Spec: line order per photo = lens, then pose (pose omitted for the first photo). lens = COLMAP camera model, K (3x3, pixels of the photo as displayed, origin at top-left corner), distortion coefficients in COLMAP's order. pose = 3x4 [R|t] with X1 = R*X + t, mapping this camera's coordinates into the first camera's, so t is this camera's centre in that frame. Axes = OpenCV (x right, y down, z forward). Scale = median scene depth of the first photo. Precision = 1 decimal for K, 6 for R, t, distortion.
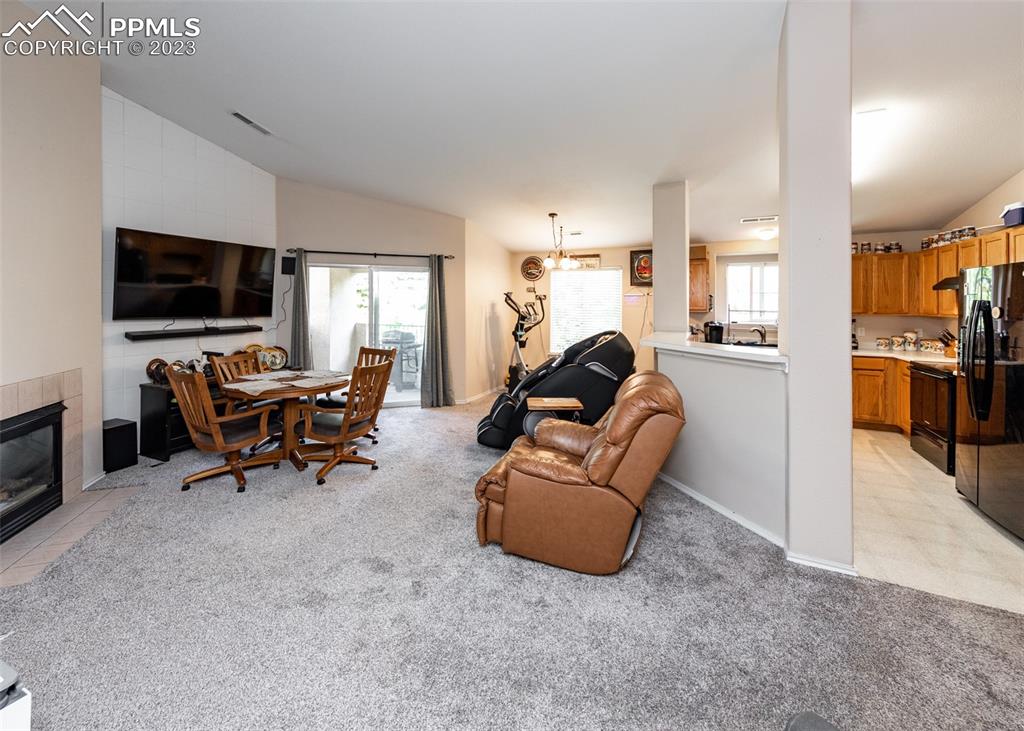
lens RADIAL K [[401.4, 0, 519.1], [0, 401.4, 303.0], [0, 0, 1]] dist [0.001160, 0.000224]
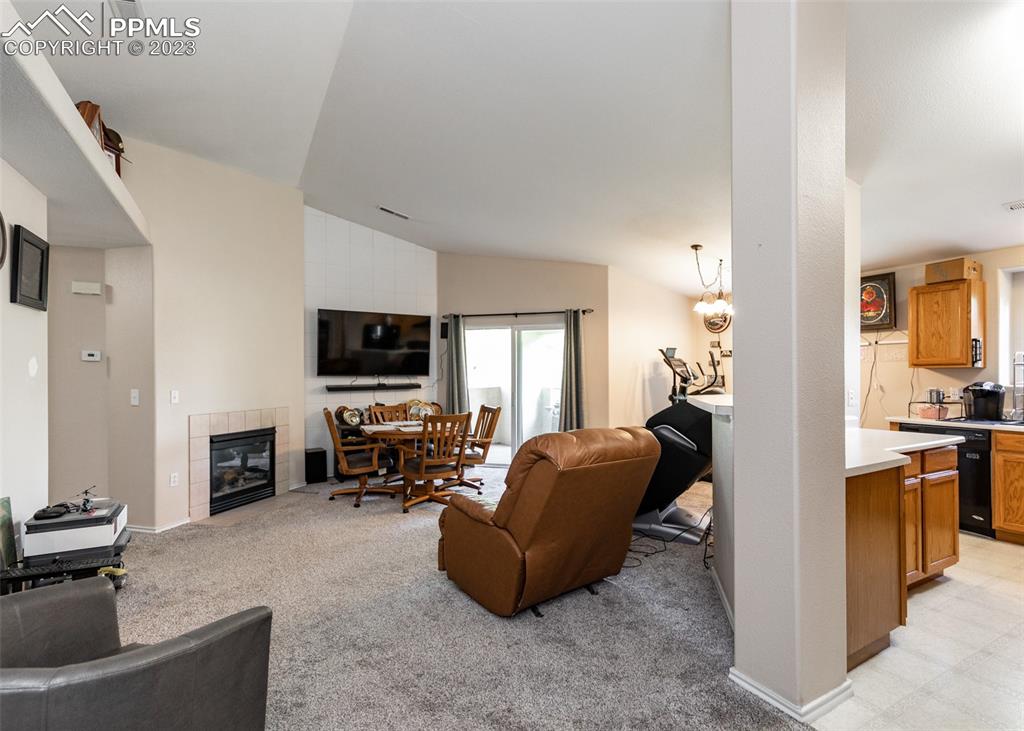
lens RADIAL K [[484.9, 0, 512.0], [0, 484.9, 369.7], [0, 0, 1]] dist [0.004697, -0.000101]
pose [[0.819032, -0.011576, -0.573631, 0.349786], [0.008704, 0.999932, -0.007752, 0.027917], [0.573682, 0.001357, 0.819077, 0.010610]]
